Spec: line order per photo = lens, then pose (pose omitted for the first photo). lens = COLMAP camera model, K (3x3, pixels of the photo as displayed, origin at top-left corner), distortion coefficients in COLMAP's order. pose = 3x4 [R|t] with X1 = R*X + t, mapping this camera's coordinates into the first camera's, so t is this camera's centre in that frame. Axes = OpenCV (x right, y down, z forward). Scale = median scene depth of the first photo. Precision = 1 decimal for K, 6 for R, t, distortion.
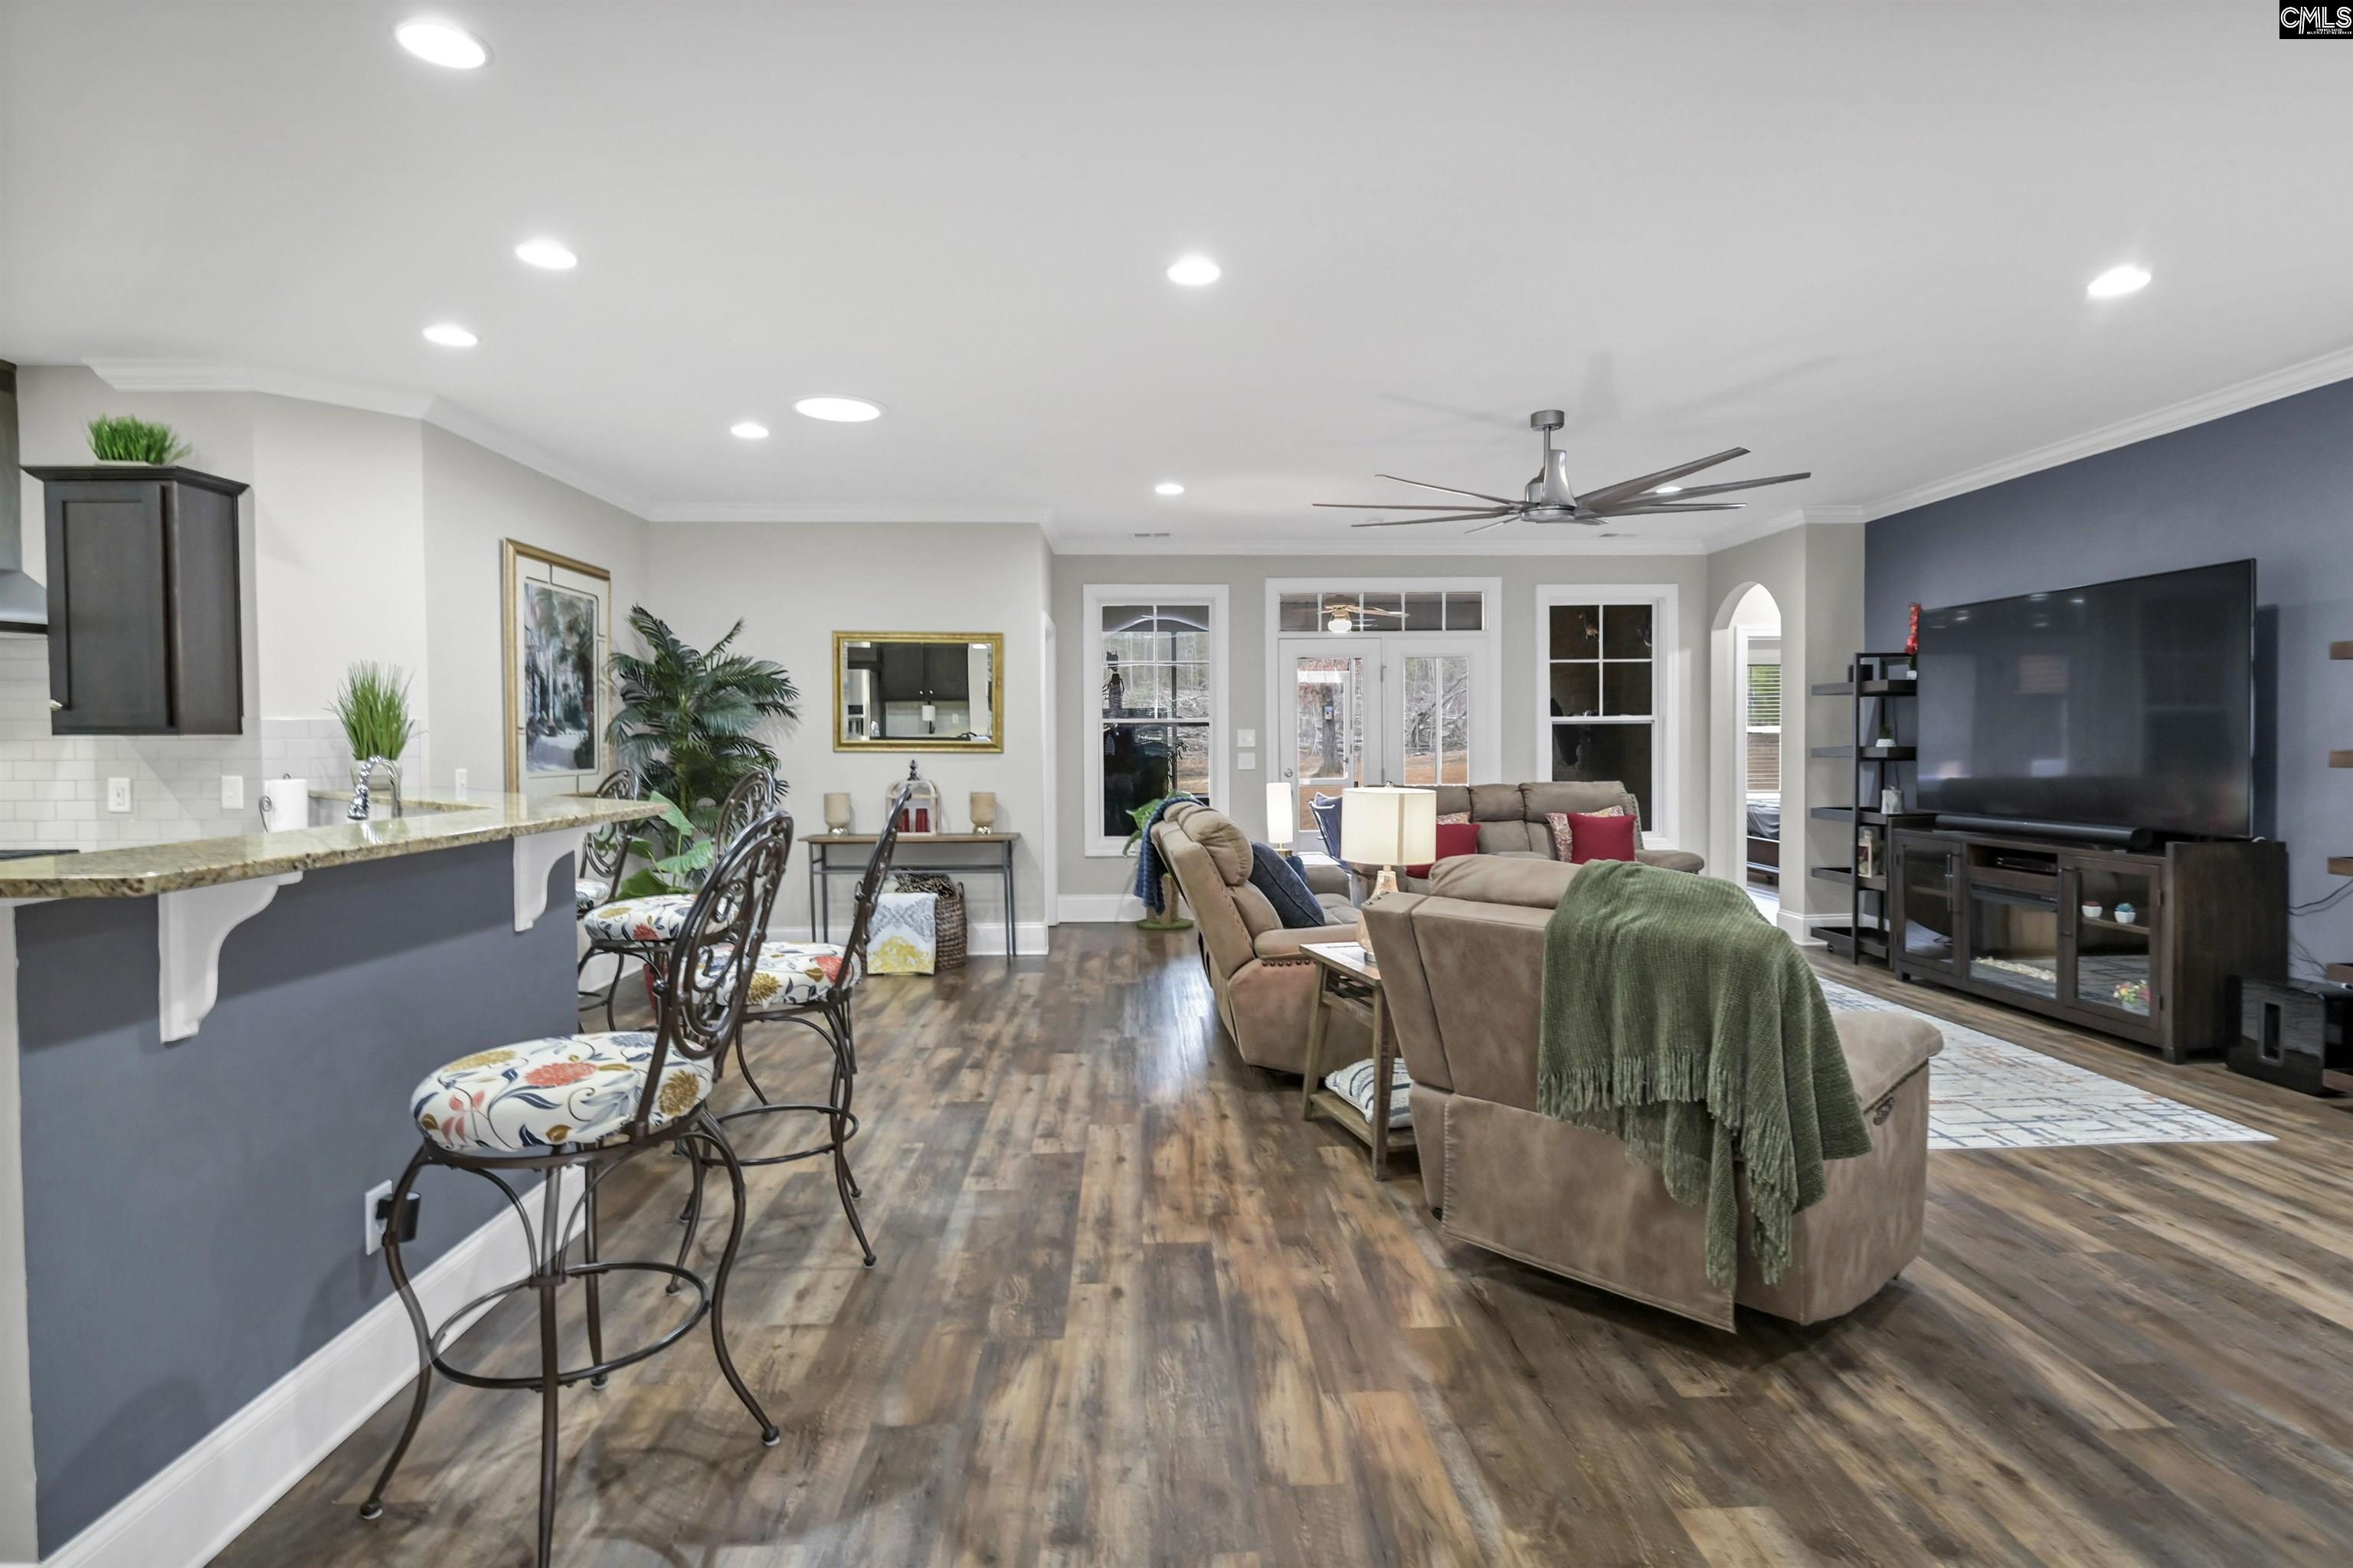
lens RADIAL K [[1207.0, 0, 1189.0], [0, 1207.0, 763.8], [0, 0, 1]] dist [0.002674, -0.006139]
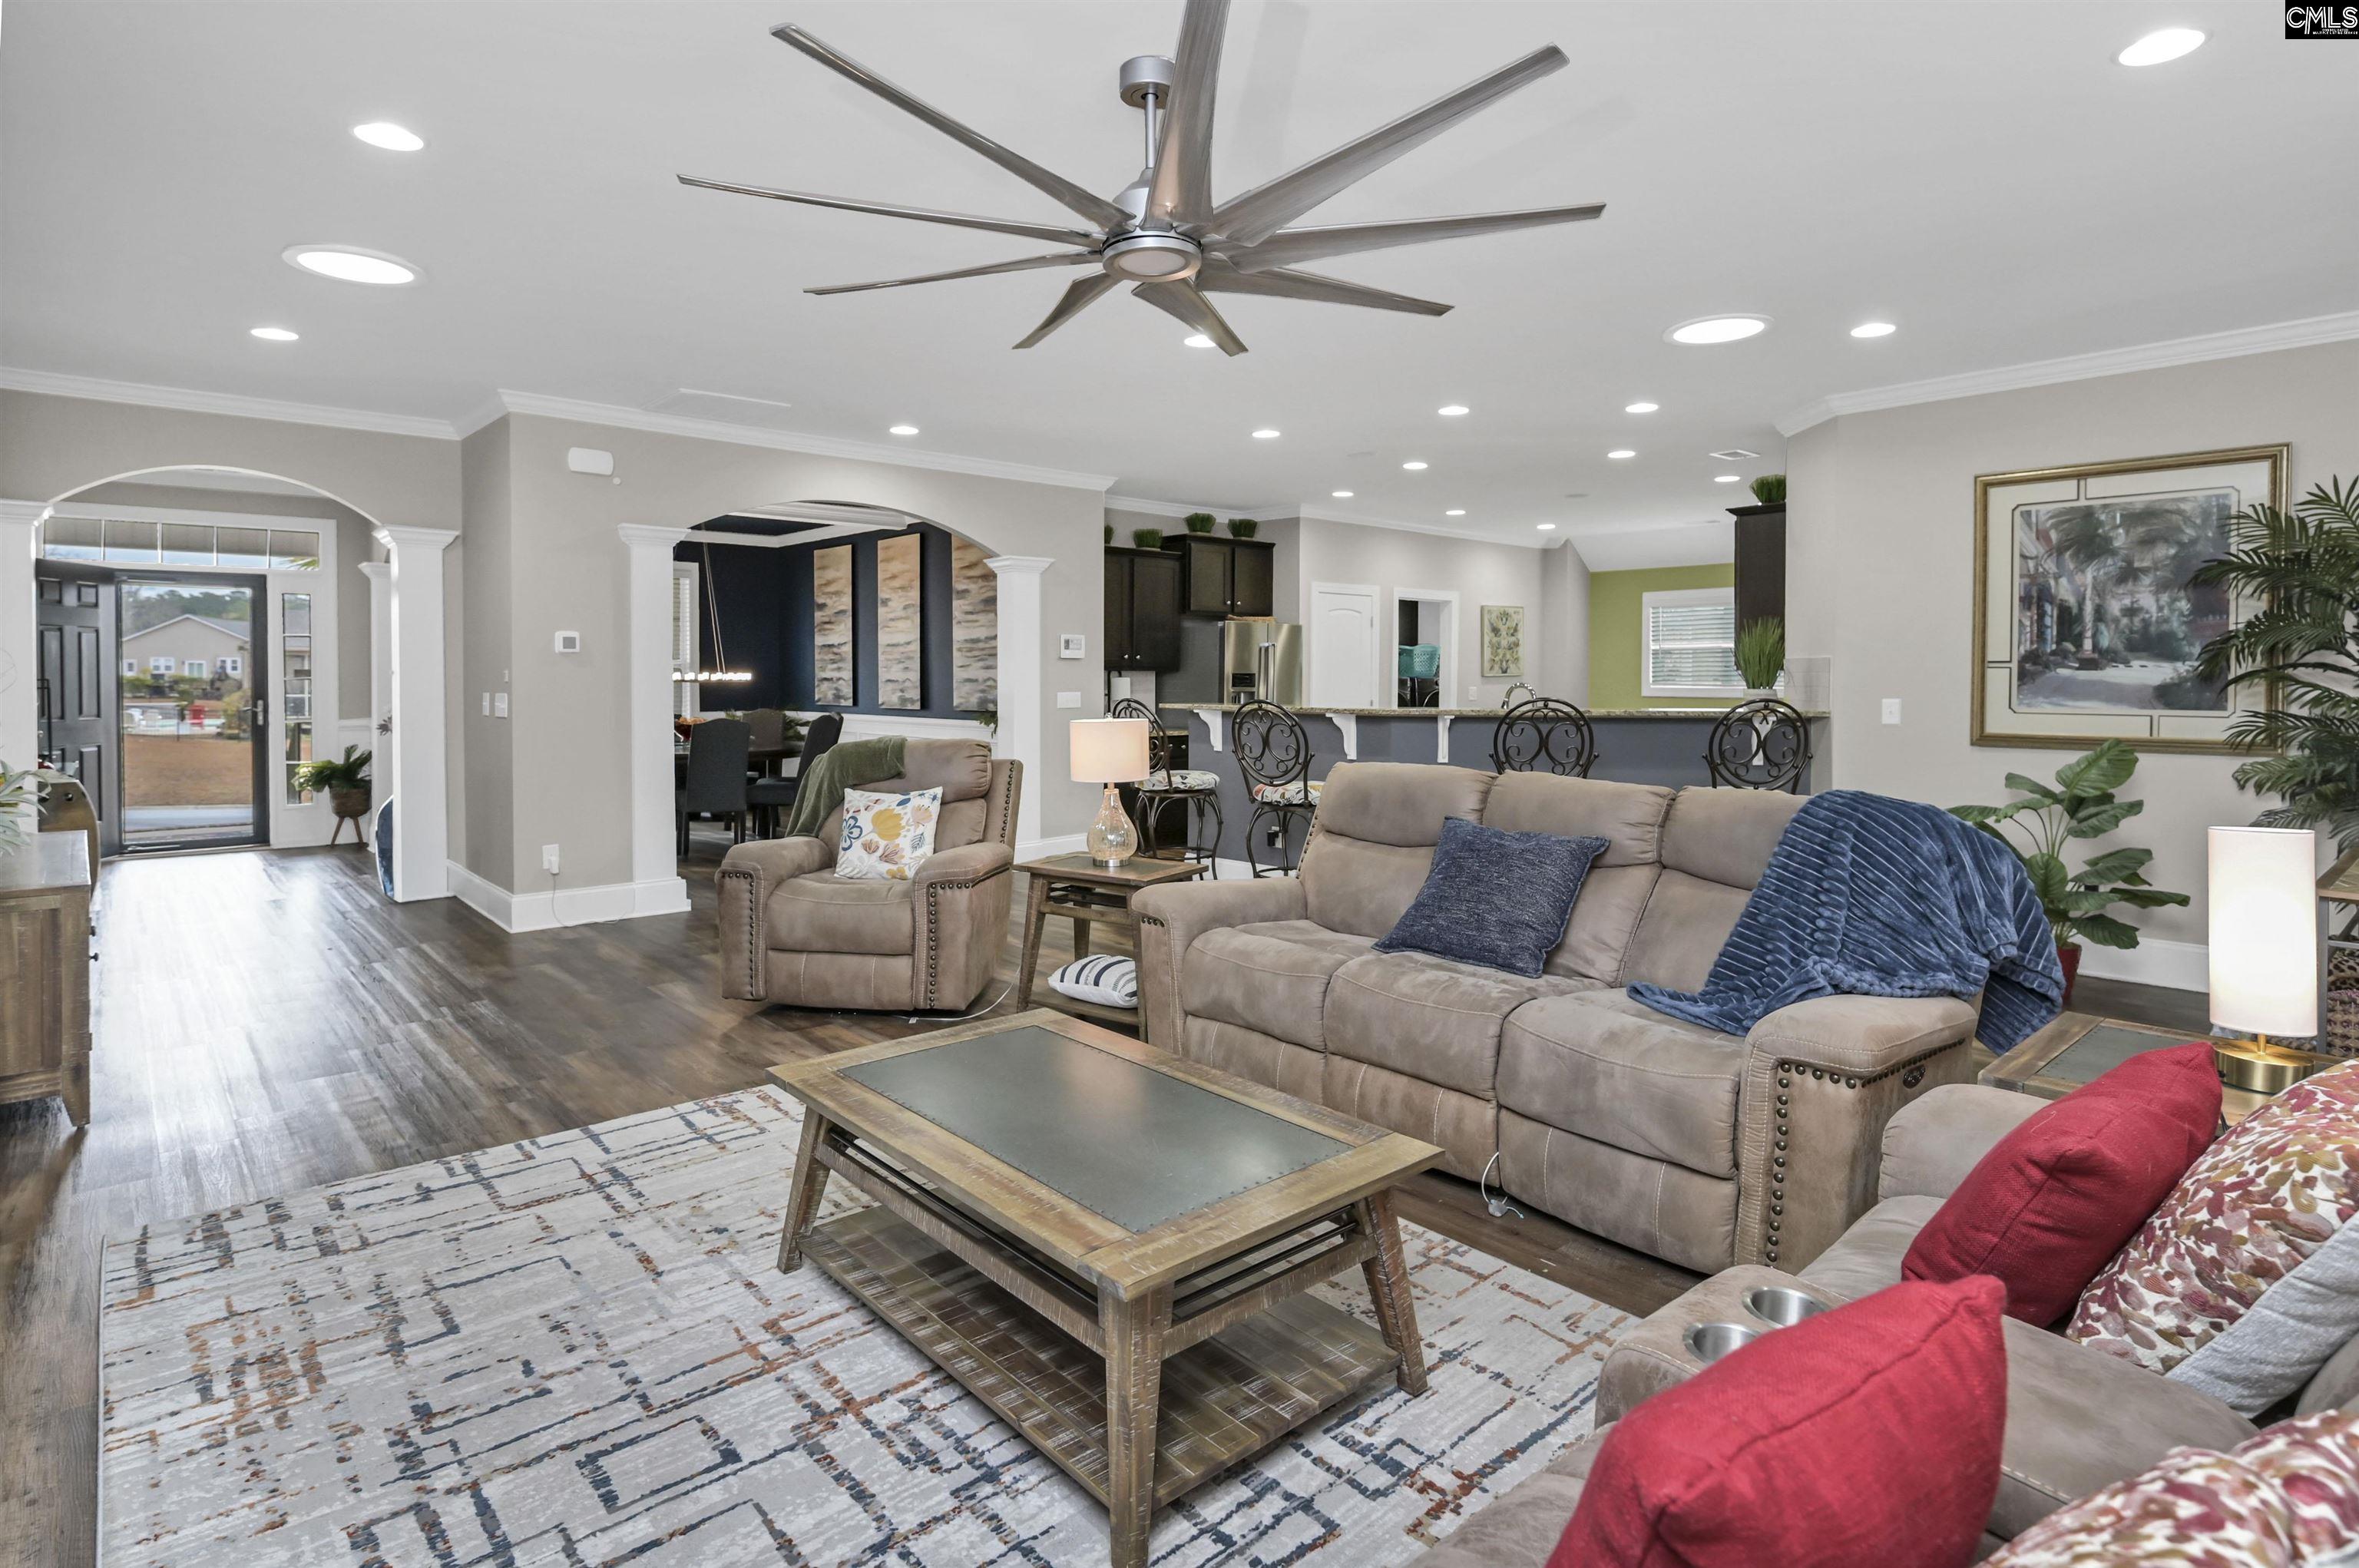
lens RADIAL K [[1210.0, 0, 1178.3], [0, 1210.0, 680.0], [0, 0, 1]] dist [0.002674, -0.006139]
pose [[-0.772844, 0.005451, -0.634572, 0.622584], [-0.010421, 0.999719, 0.021279, -0.030415], [0.634510, 0.023058, -0.772571, 1.410387]]
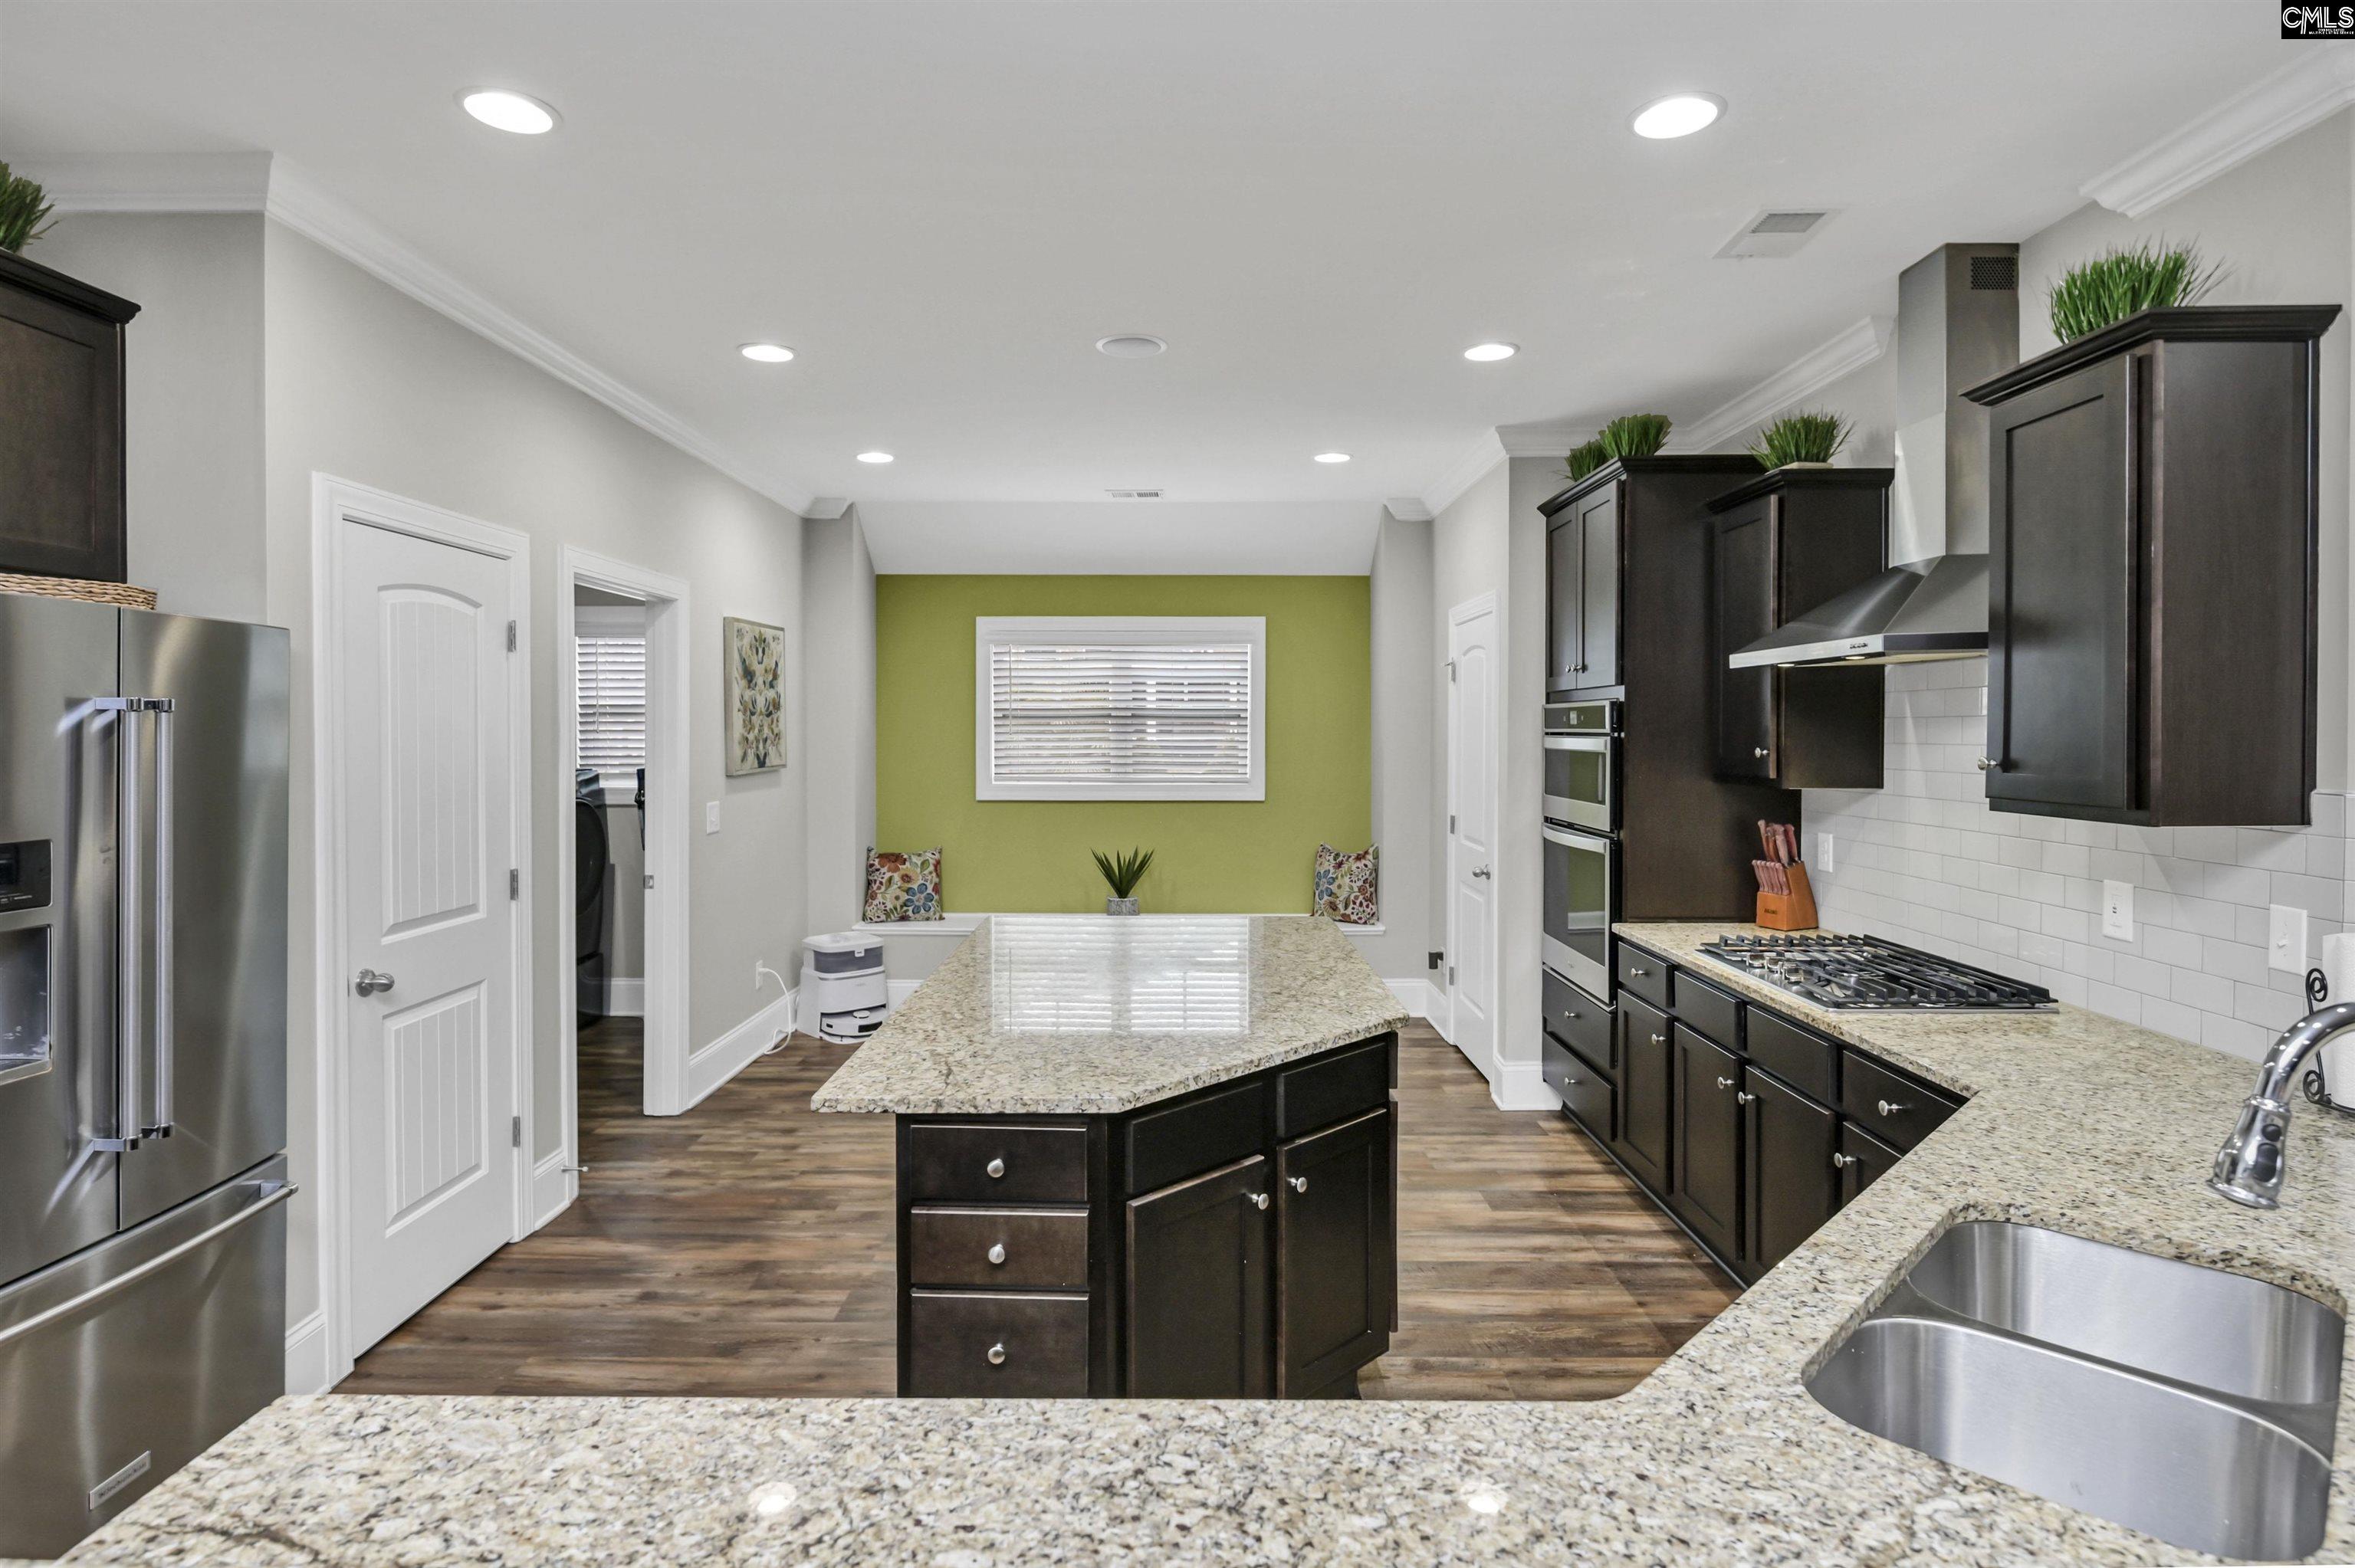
lens RADIAL K [[1207.8, 0, 1174.1], [0, 1207.8, 761.0], [0, 0, 1]] dist [0.002674, -0.006139]
pose [[-0.048250, 0.029977, -0.998385, -0.232949], [-0.022167, 0.999271, 0.031075, -0.046795], [0.998589, 0.023631, -0.047550, 0.476080]]
